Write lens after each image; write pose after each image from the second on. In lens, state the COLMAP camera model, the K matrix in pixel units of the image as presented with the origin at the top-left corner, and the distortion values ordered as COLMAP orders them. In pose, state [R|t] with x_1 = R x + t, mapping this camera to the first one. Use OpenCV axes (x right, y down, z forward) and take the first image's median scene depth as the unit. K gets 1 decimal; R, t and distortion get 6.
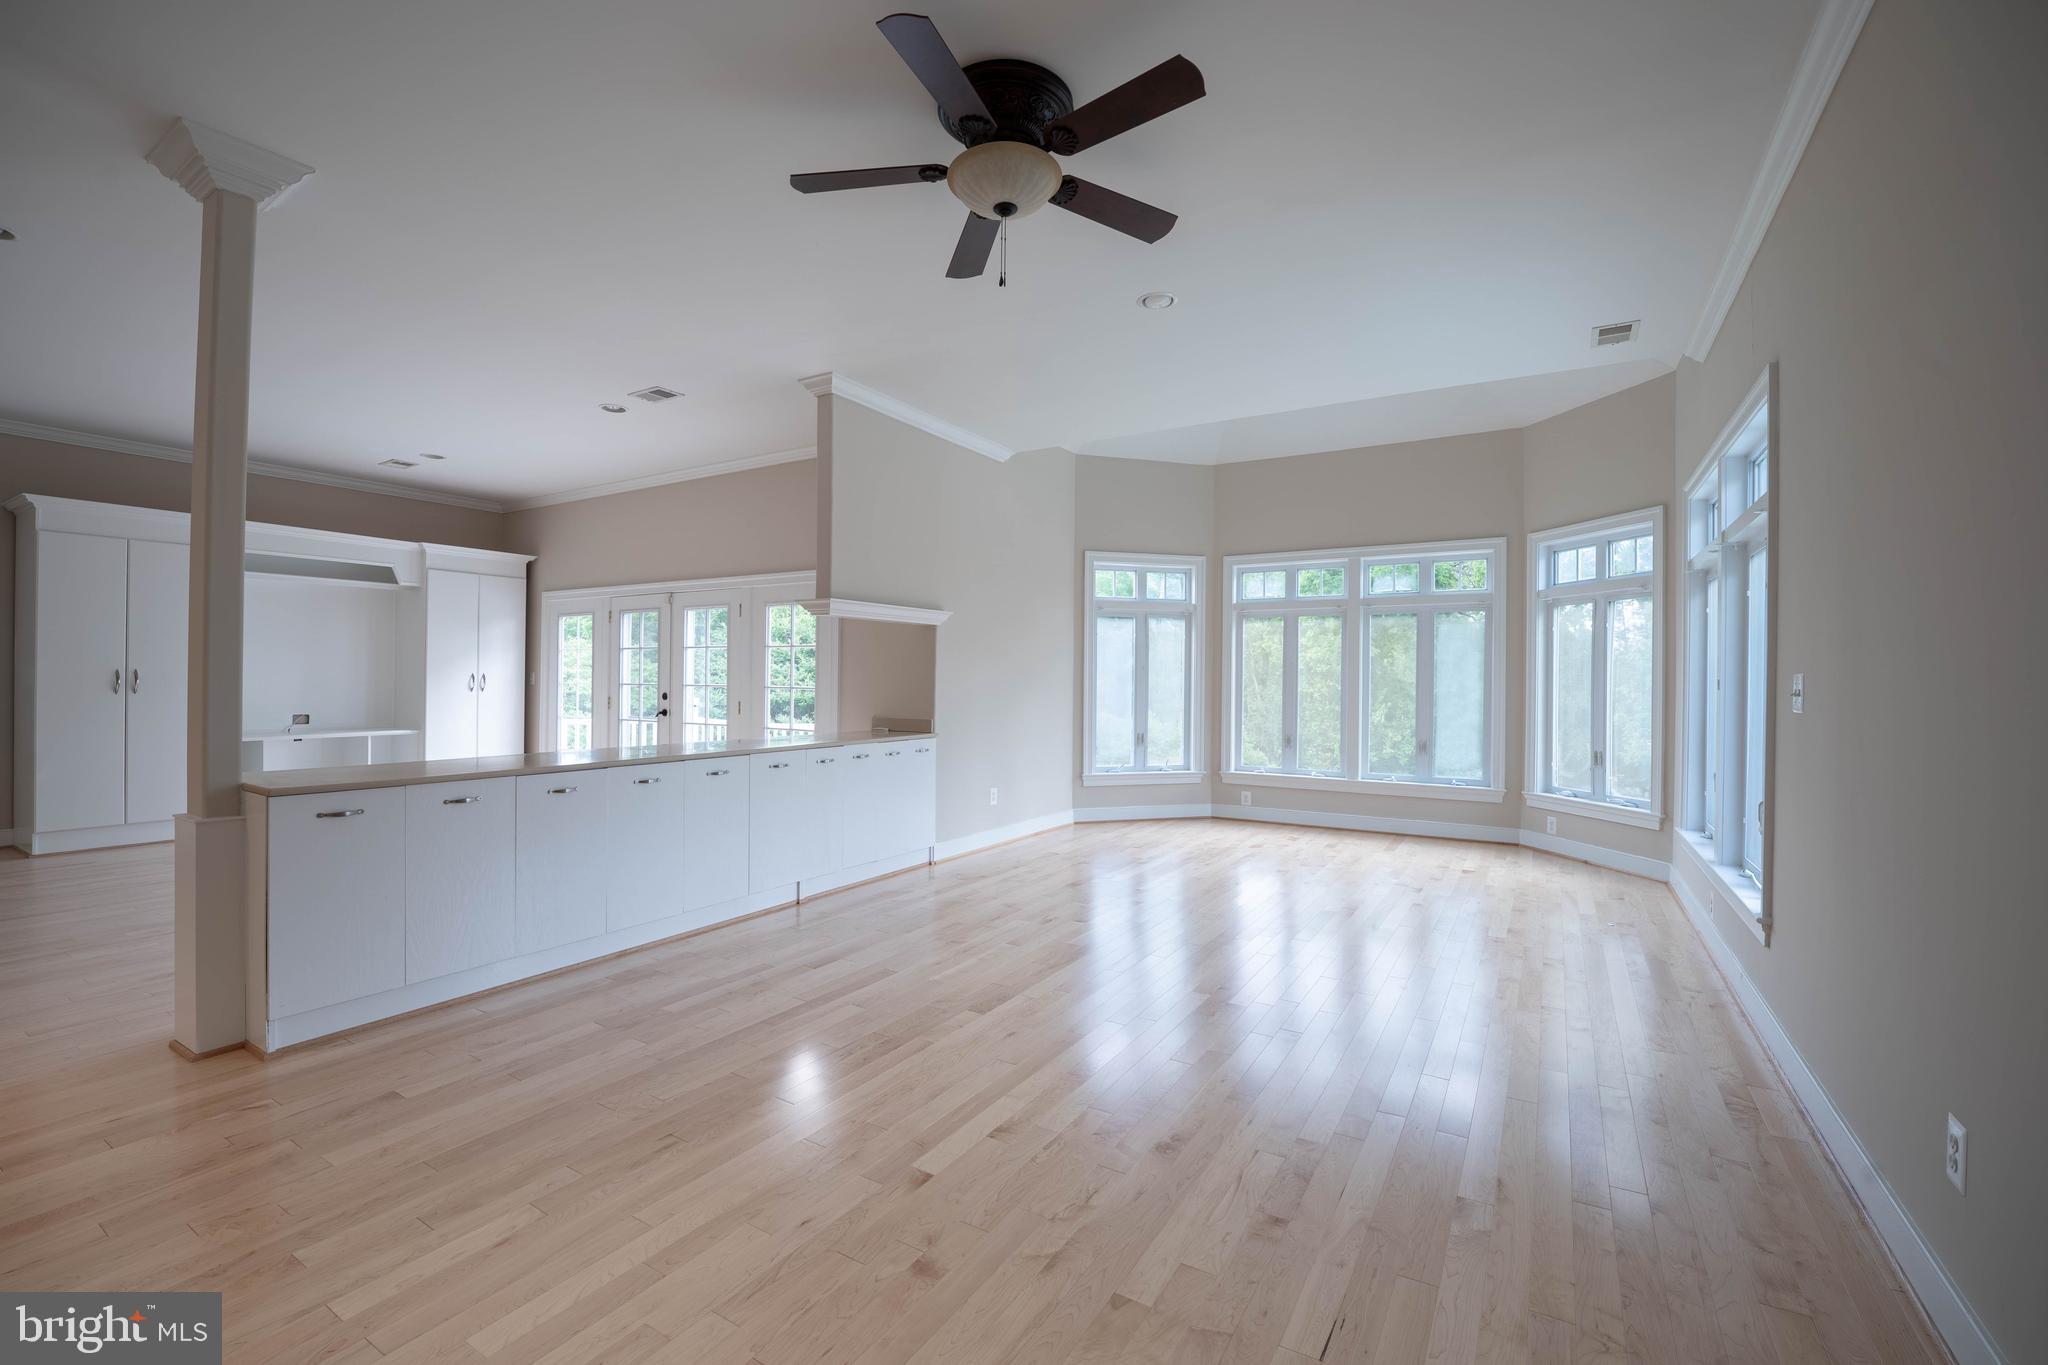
lens RADIAL K [[866.9, 0, 1025.1], [0, 866.9, 687.4], [0, 0, 1]] dist [-0.030477, 0.000101]
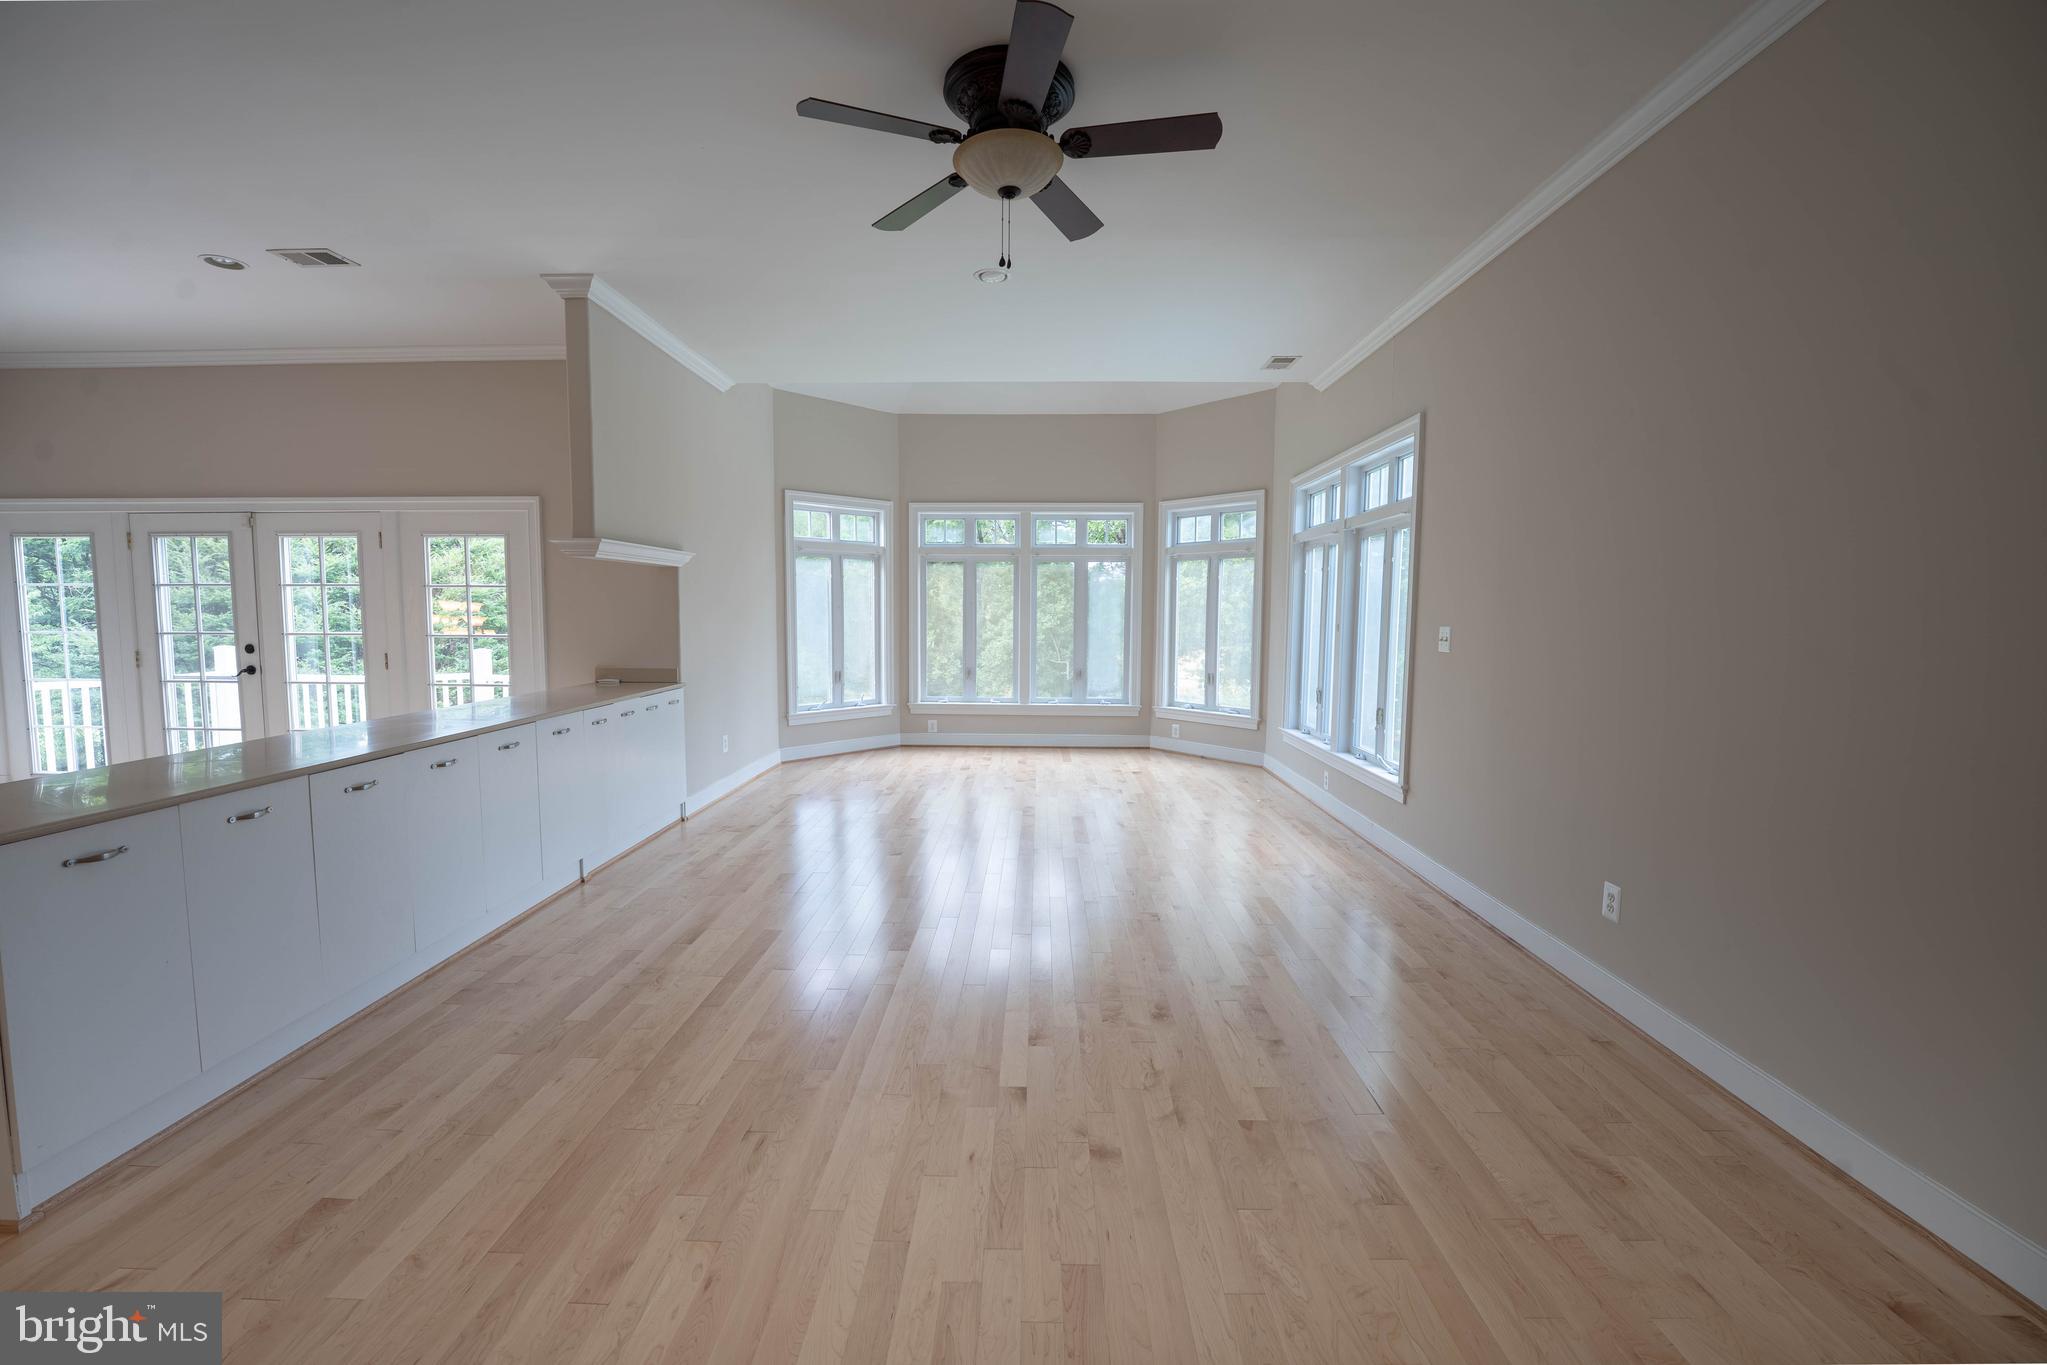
lens RADIAL K [[836.0, 0, 1023.5], [0, 836.0, 682.5], [0, 0, 1]] dist [-0.028024, 0.000333]
pose [[0.864032, -0.046164, 0.501316, -0.210393], [0.005478, 0.996590, 0.082329, -0.017380], [-0.503407, -0.068388, 0.861339, 0.031848]]
